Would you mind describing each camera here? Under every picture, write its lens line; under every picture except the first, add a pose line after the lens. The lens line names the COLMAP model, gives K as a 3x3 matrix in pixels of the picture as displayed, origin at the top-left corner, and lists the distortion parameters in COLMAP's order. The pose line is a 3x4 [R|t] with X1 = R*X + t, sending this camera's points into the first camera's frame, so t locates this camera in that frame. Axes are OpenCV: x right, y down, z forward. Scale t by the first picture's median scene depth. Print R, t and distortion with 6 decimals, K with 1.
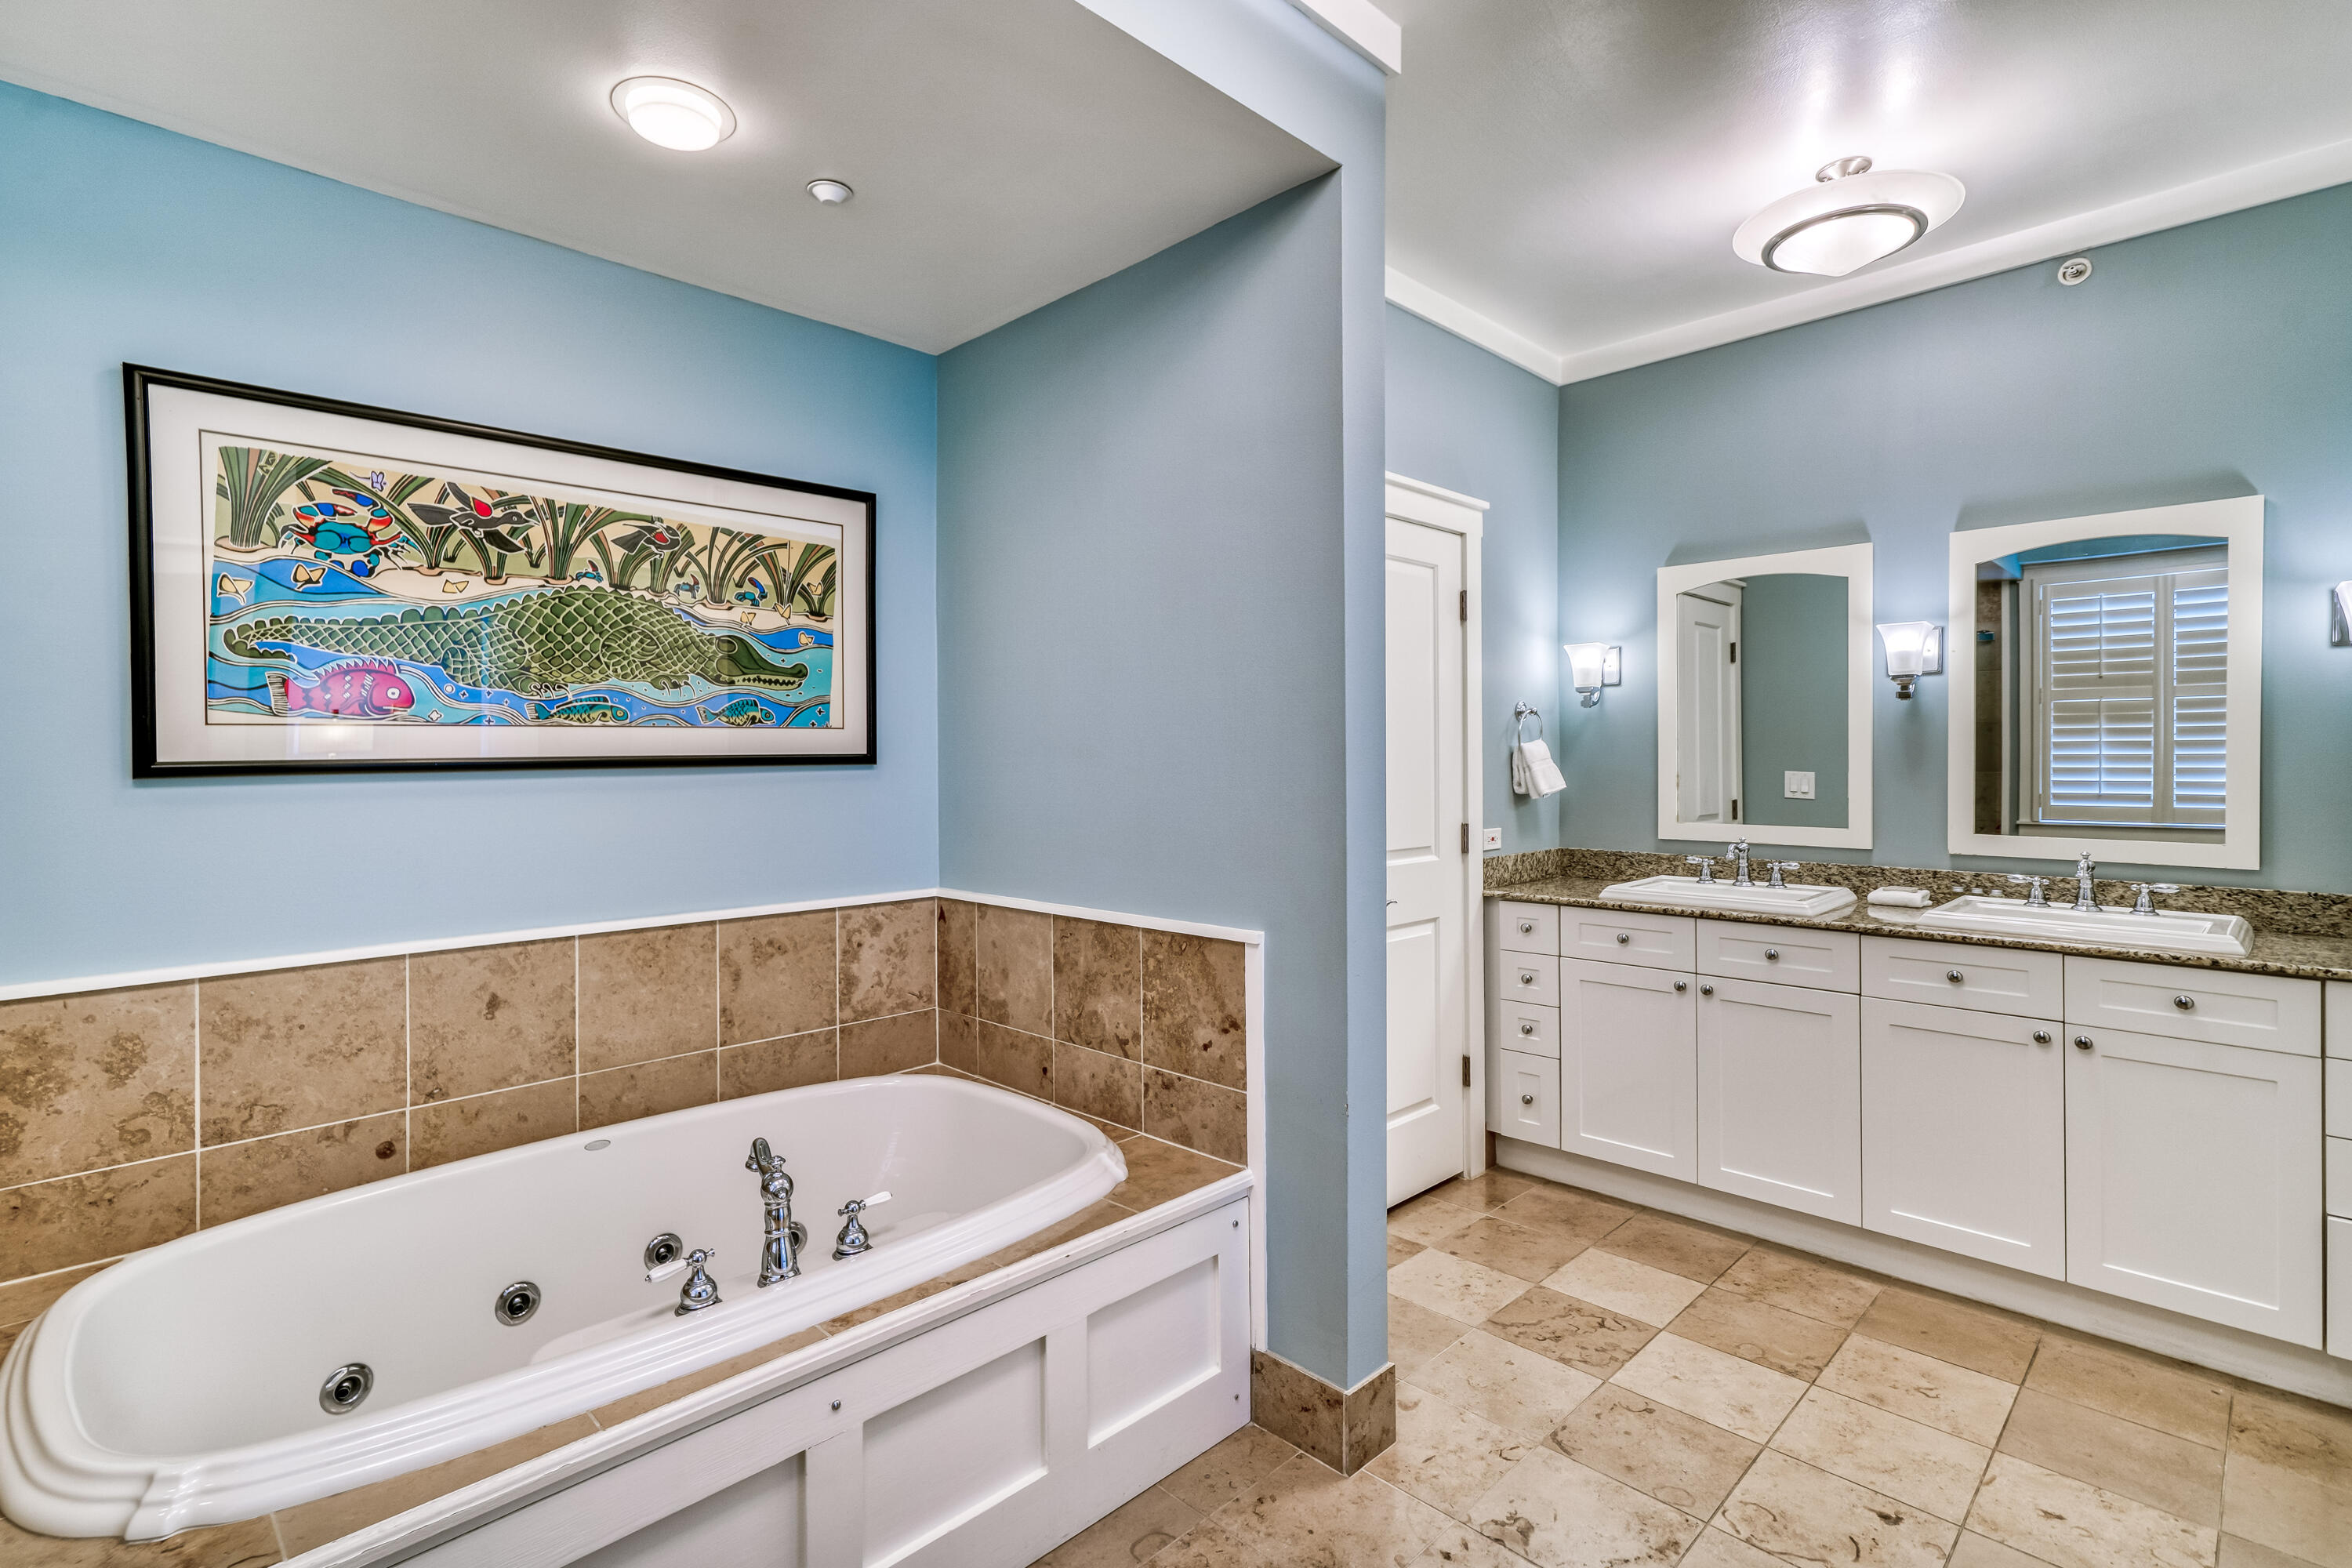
lens RADIAL K [[1105.5, 0, 1118.9], [0, 1105.5, 758.2], [0, 0, 1]] dist [0.004446, 0.003172]
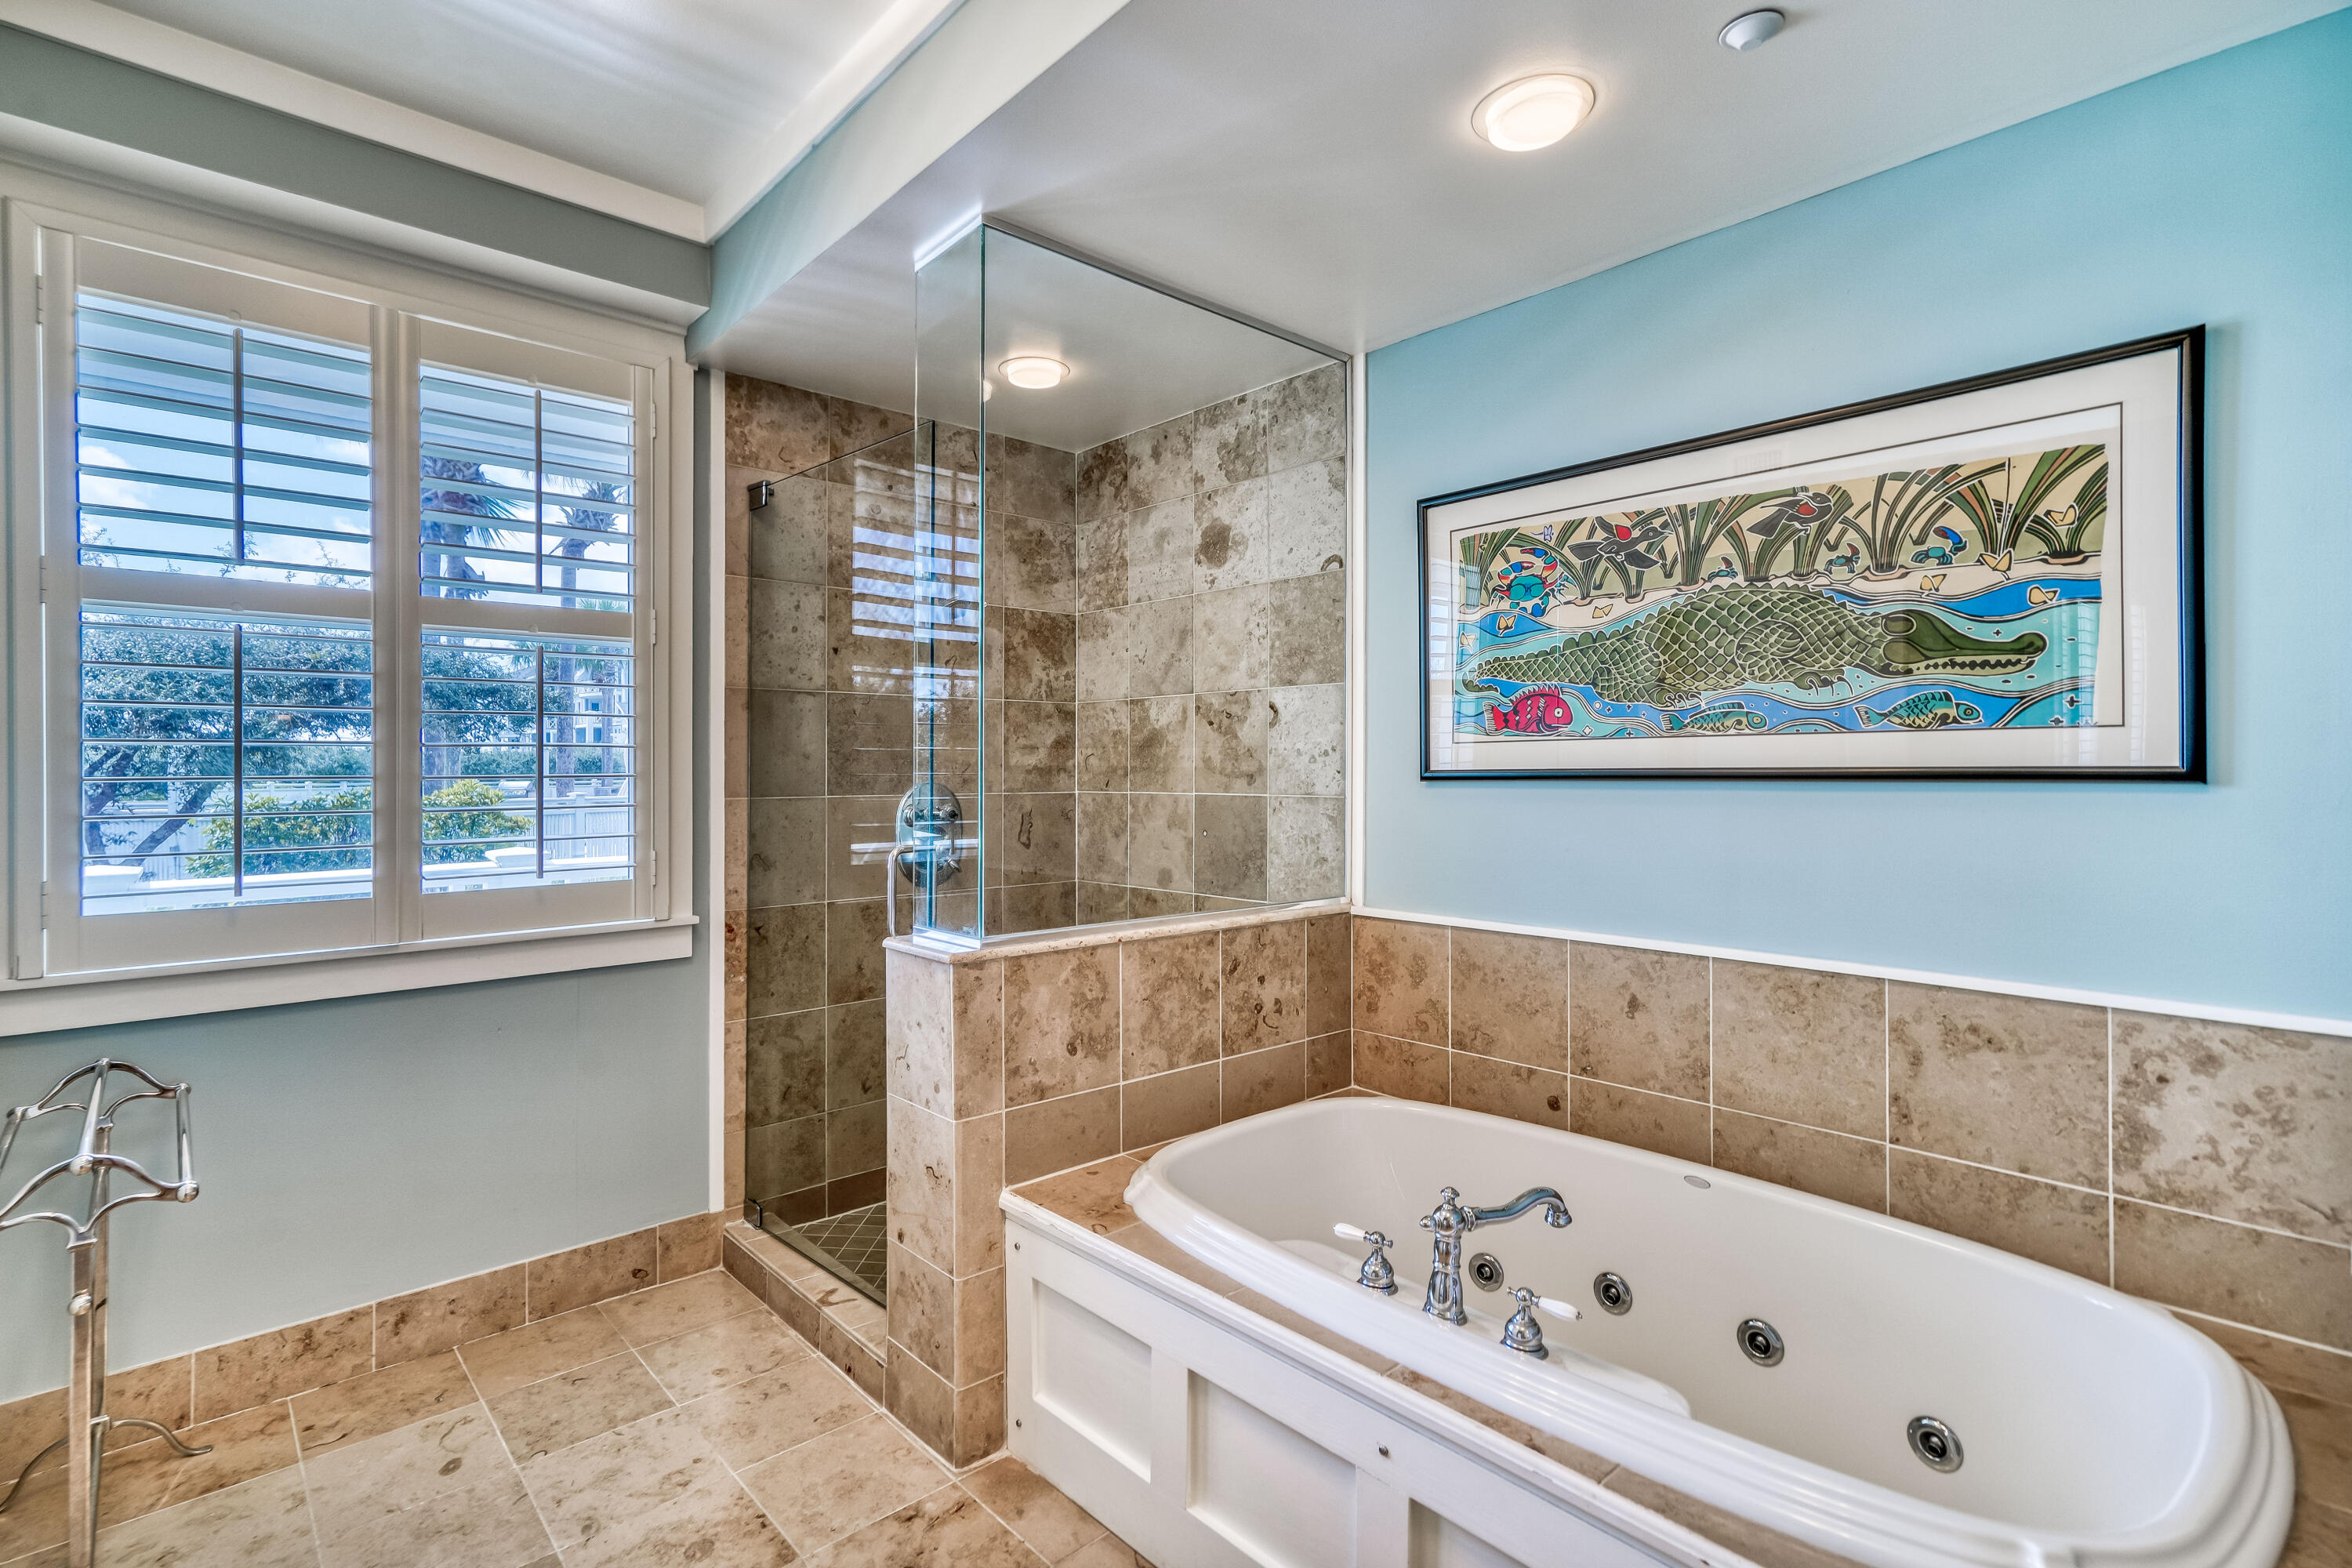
lens RADIAL K [[1105.5, 0, 1170.3], [0, 1105.5, 771.5], [0, 0, 1]] dist [0.004446, 0.003172]
pose [[-0.014796, 0.006423, -0.999870, 0.457593], [-0.006450, 0.999958, 0.006519, -0.001587], [0.999870, 0.006545, -0.014754, 0.547451]]
